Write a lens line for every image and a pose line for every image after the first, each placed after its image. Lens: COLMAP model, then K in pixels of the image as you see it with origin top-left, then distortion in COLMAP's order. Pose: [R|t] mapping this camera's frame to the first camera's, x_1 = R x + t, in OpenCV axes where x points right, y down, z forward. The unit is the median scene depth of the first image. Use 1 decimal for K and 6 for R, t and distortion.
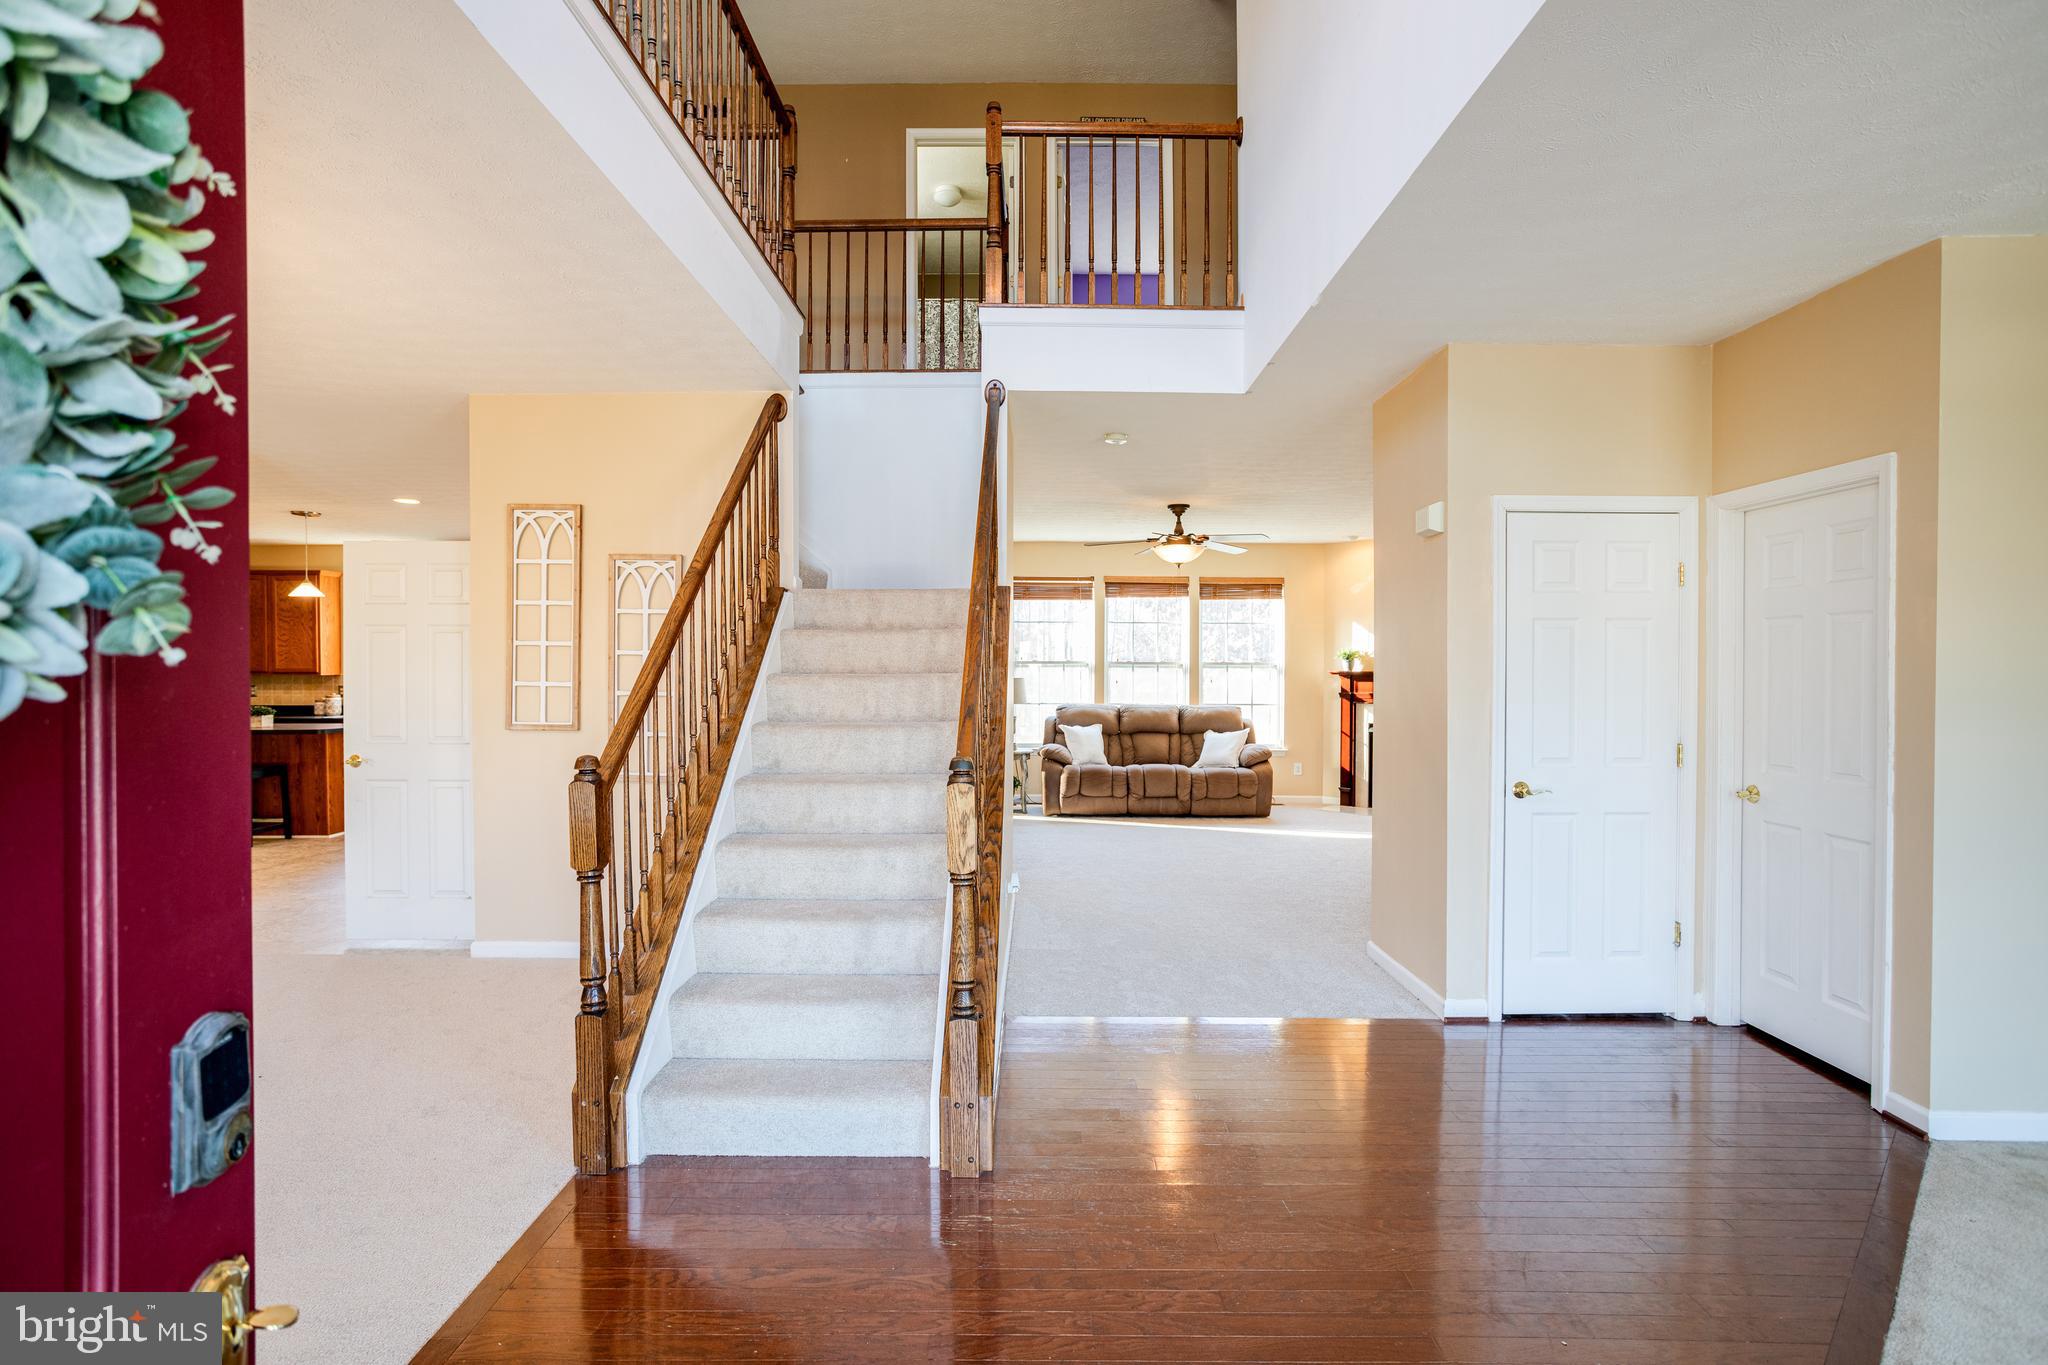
lens RADIAL K [[1005.4, 0, 1024.0], [0, 1005.4, 682.5], [0, 0, 1]] dist [-0.039929, 0.038035]
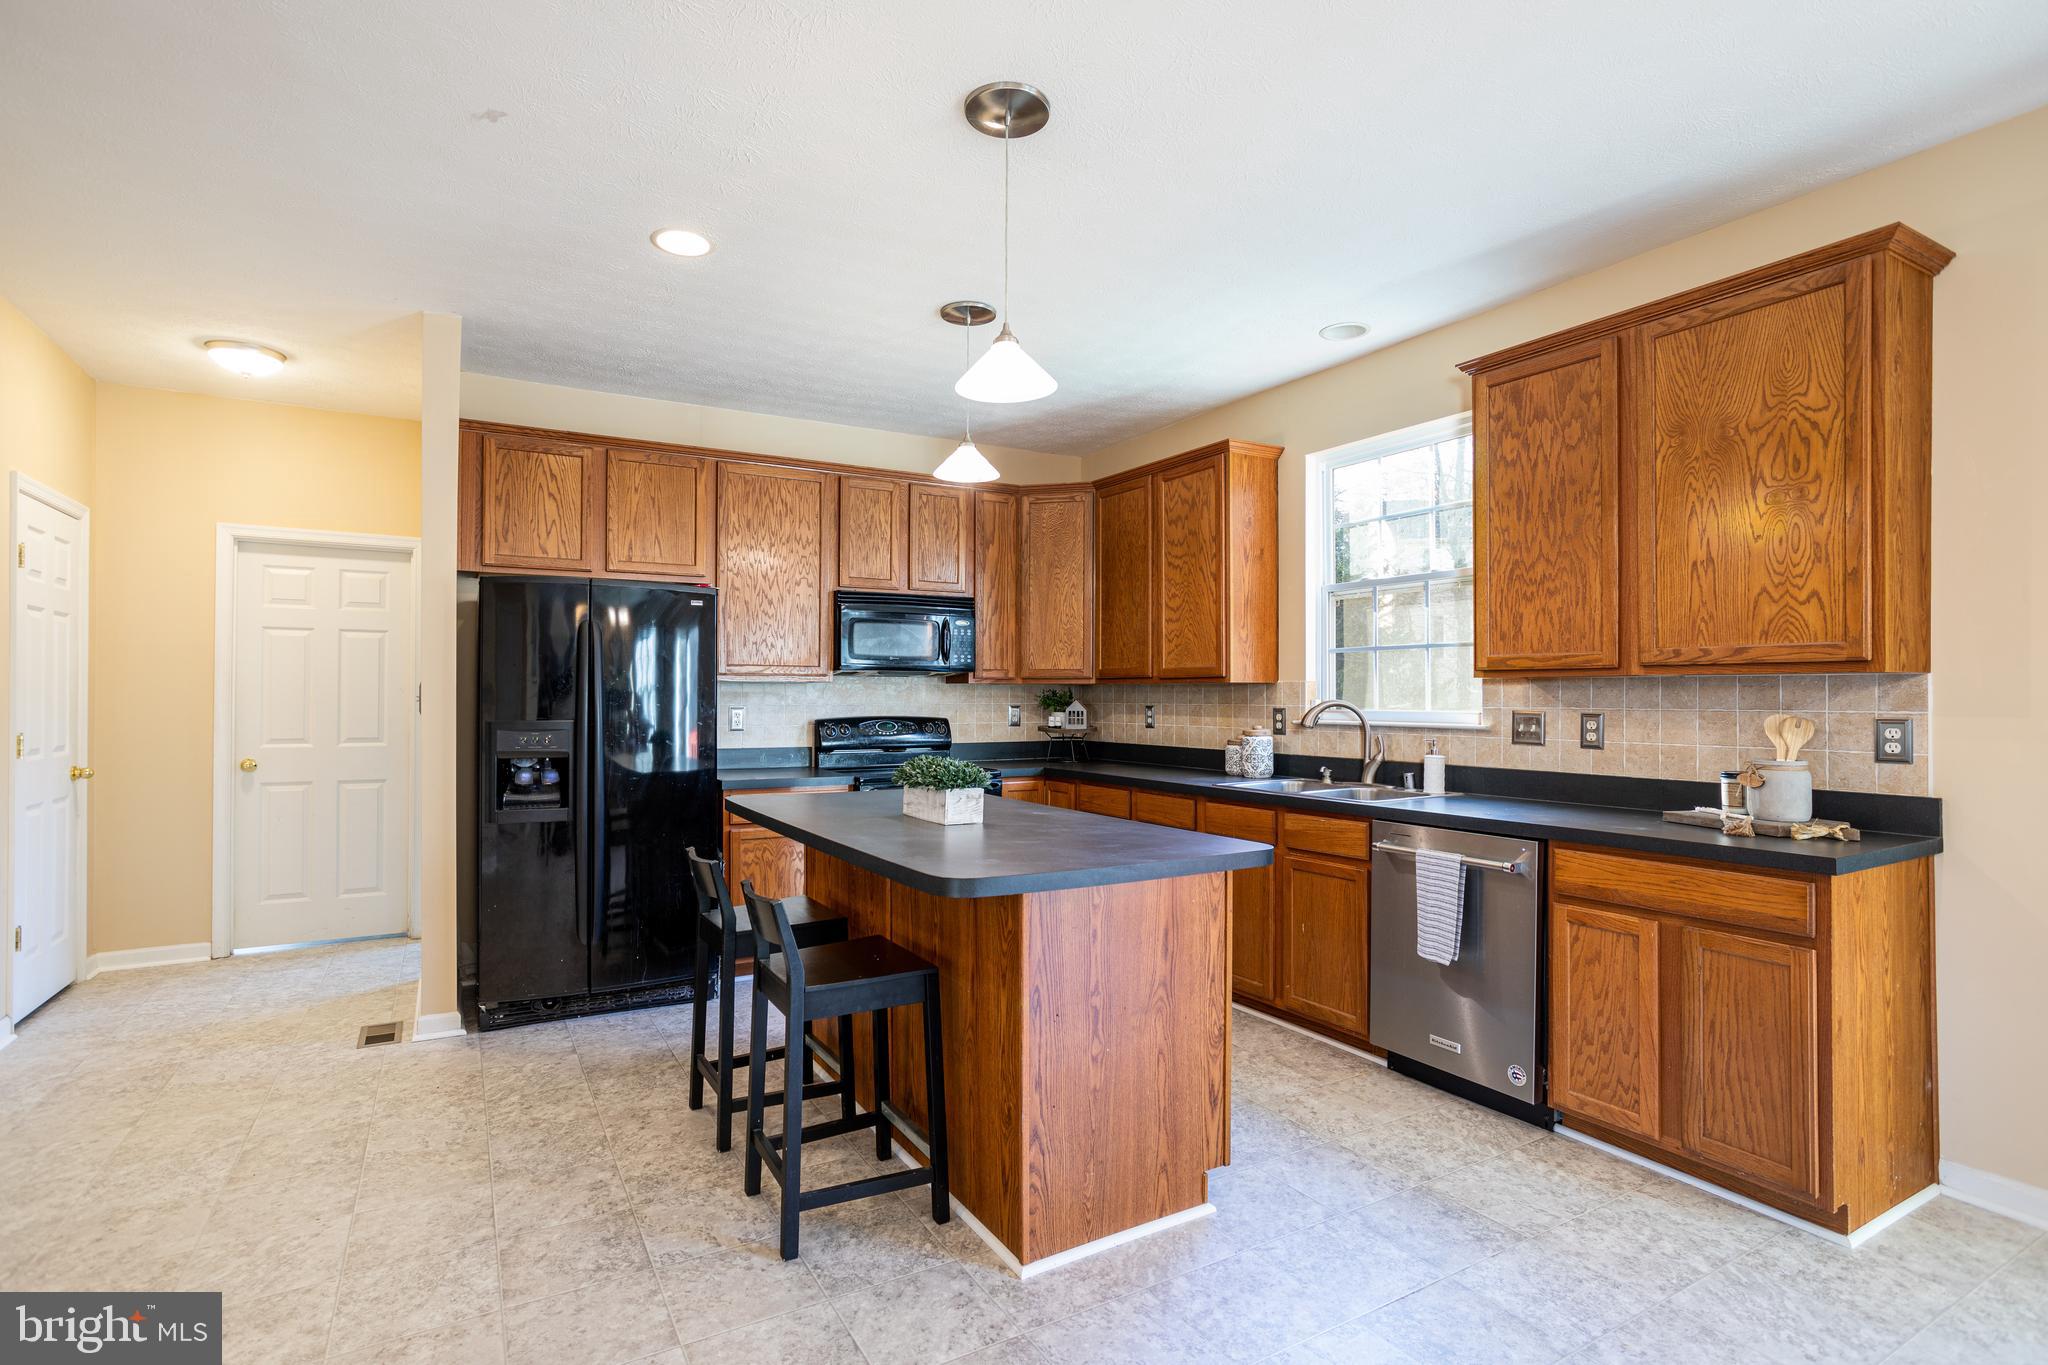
lens RADIAL K [[1005.4, 0, 1024.0], [0, 1005.4, 682.5], [0, 0, 1]] dist [-0.039929, 0.038035]
pose [[0.512605, -0.008024, -0.858587, -0.376536], [-0.007084, 0.999883, -0.013573, -0.000713], [0.858595, 0.013040, 0.512488, 0.698501]]
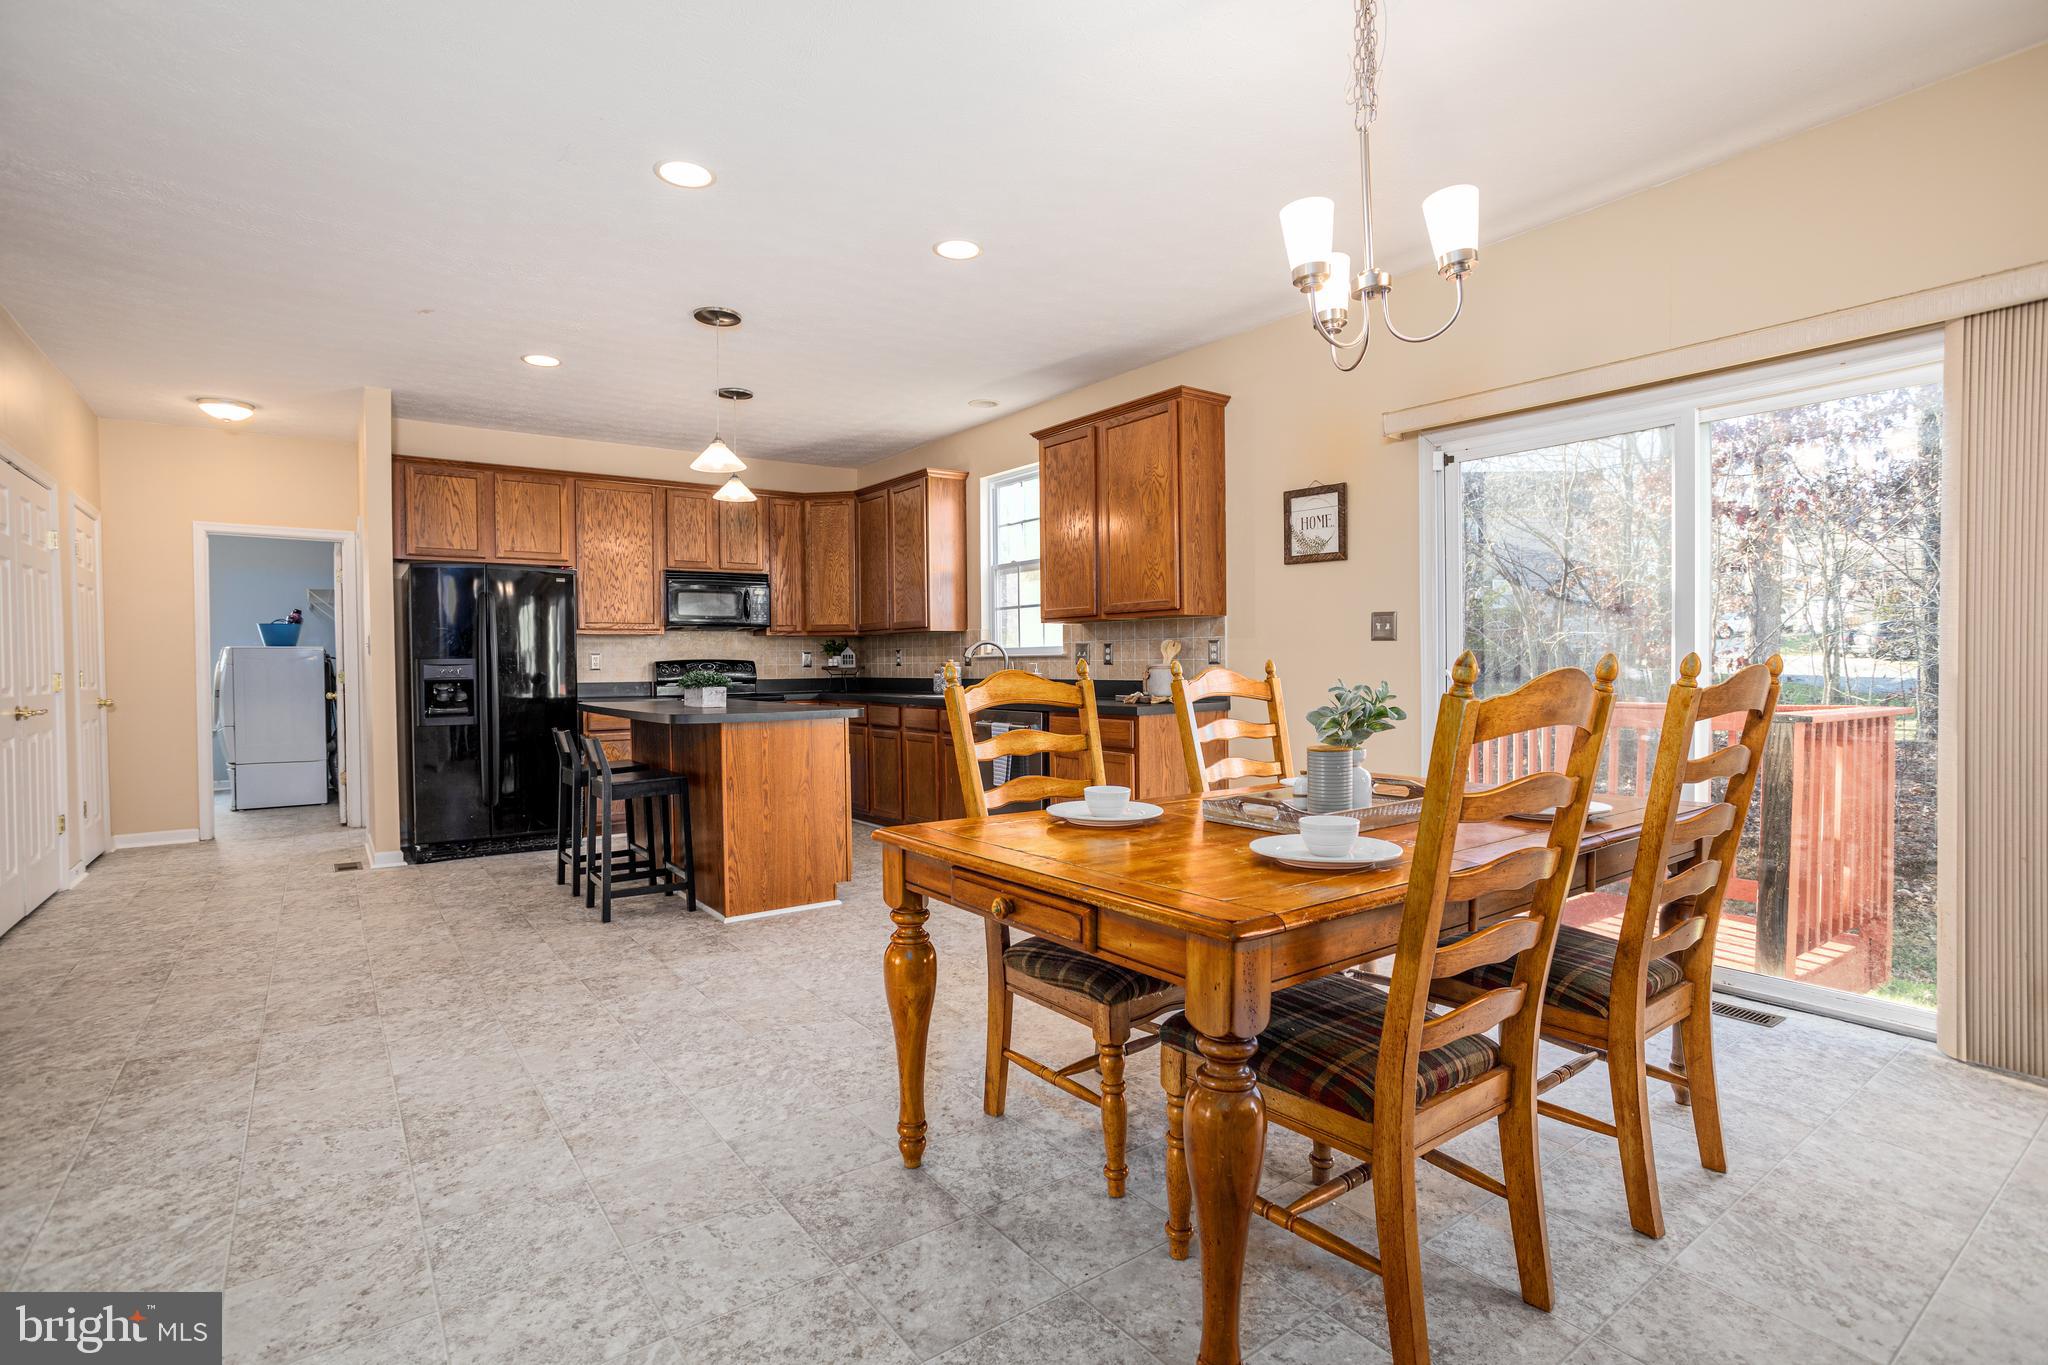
lens RADIAL K [[1005.4, 0, 1024.0], [0, 1005.4, 682.5], [0, 0, 1]] dist [-0.039929, 0.038035]
pose [[0.590259, 0.011129, -0.807137, -0.147698], [0.004156, 0.999850, 0.016825, 0.015012], [0.807203, -0.013286, 0.590124, 0.662878]]
